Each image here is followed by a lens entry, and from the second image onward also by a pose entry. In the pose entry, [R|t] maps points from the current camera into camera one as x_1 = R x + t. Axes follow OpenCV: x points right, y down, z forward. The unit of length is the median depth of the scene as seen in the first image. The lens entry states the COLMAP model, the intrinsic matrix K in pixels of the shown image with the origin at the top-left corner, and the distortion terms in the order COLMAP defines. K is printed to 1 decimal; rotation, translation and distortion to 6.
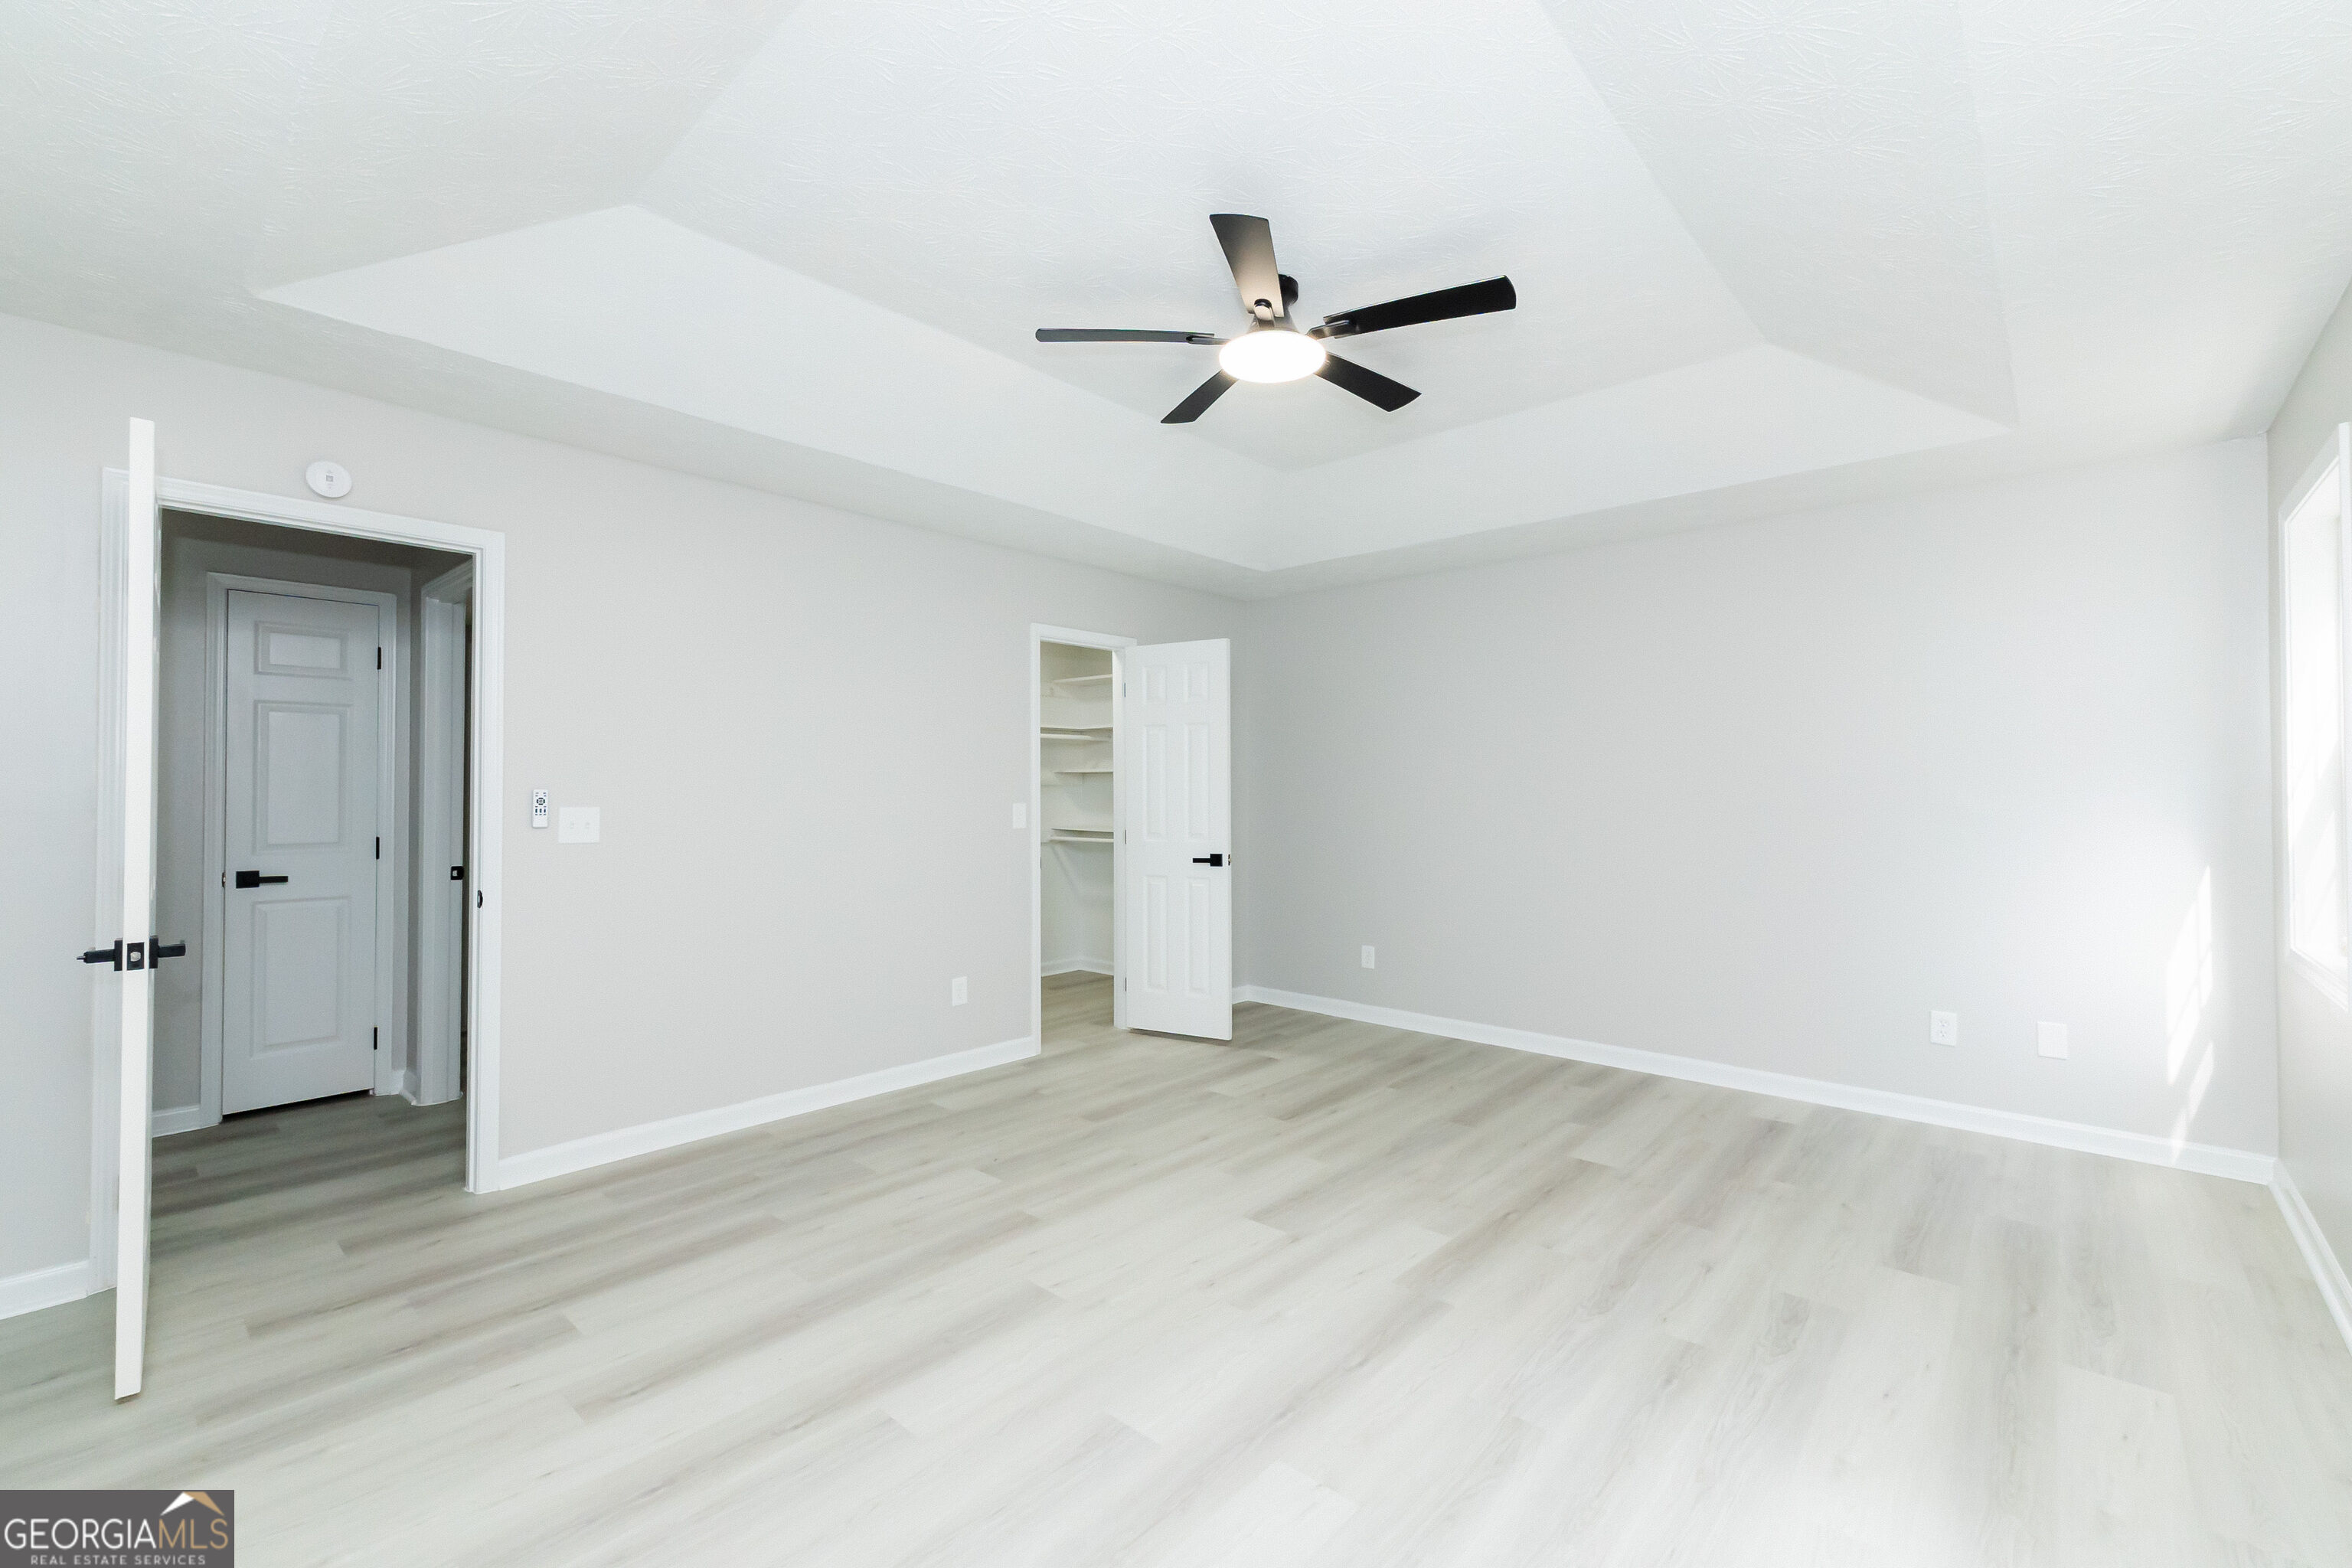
lens RADIAL K [[1003.8, 0, 1198.0], [0, 1003.8, 780.2], [0, 0, 1]] dist [0.015277, 0.000026]
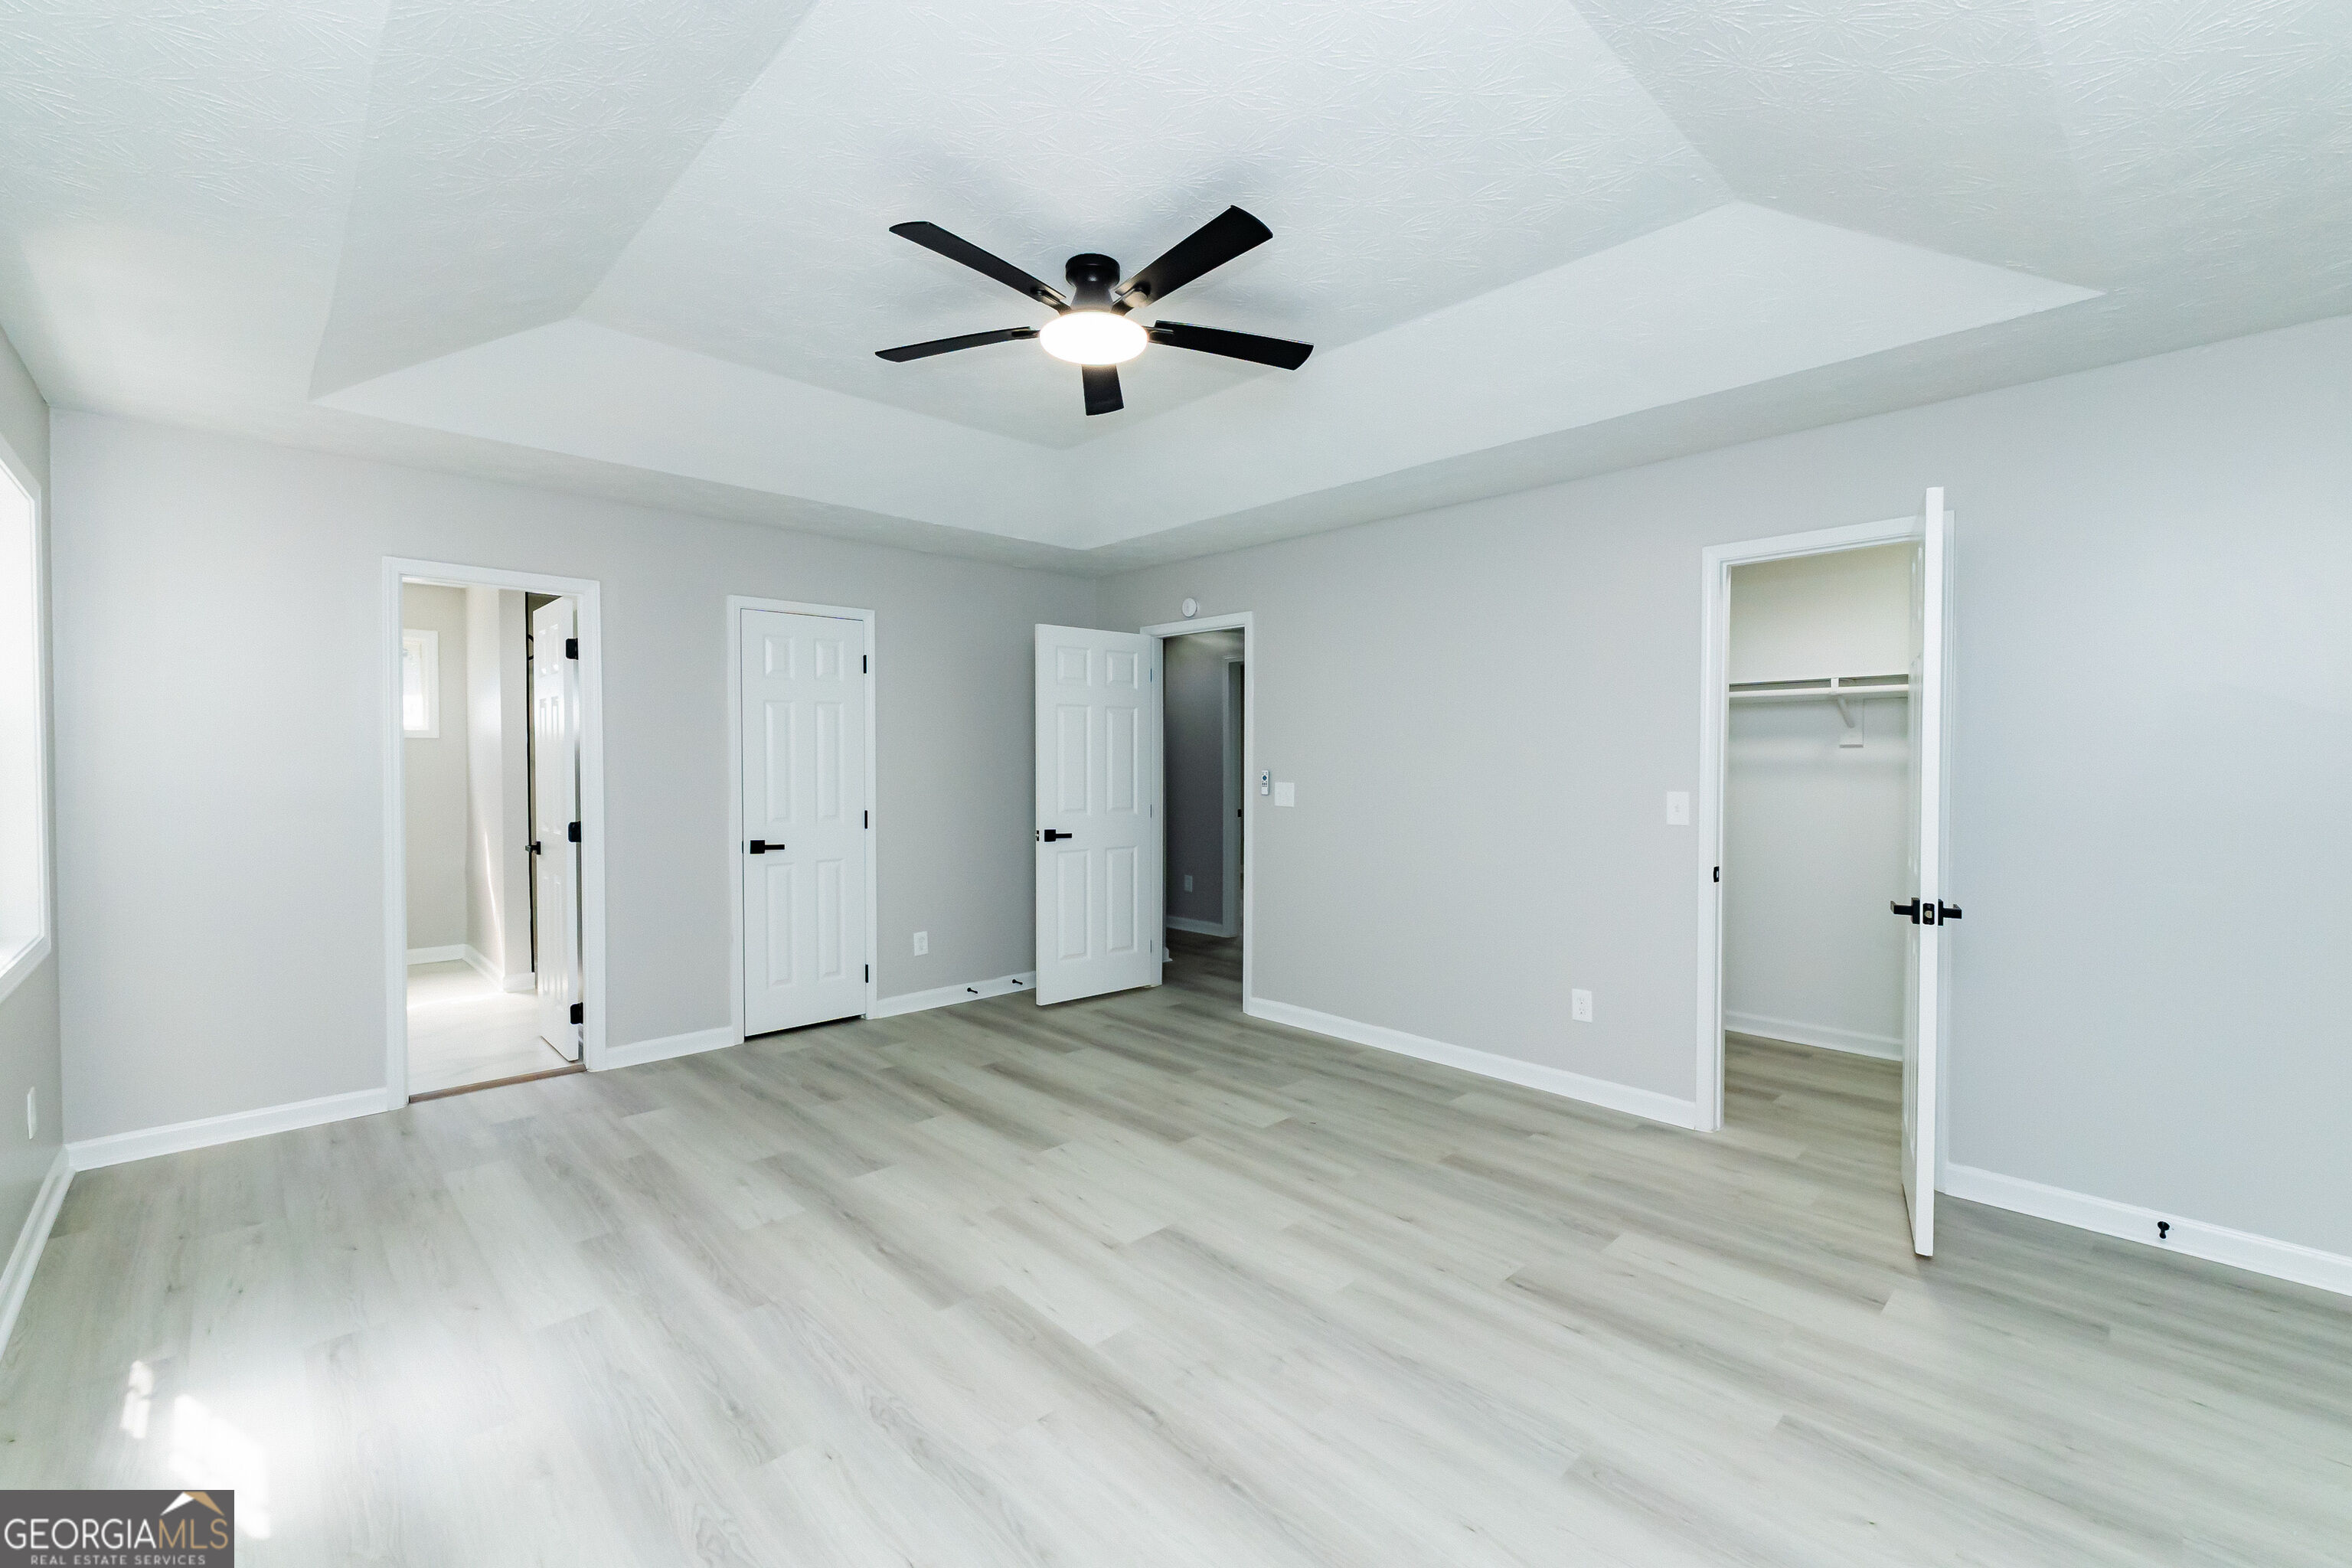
lens RADIAL K [[1003.8, 0, 1198.0], [0, 1003.8, 780.2], [0, 0, 1]] dist [0.015277, 0.000026]
pose [[-0.102255, 0.005387, -0.994744, 0.802709], [0.005541, 0.999973, 0.004846, 0.014374], [0.994743, -0.005016, -0.102282, 0.935710]]
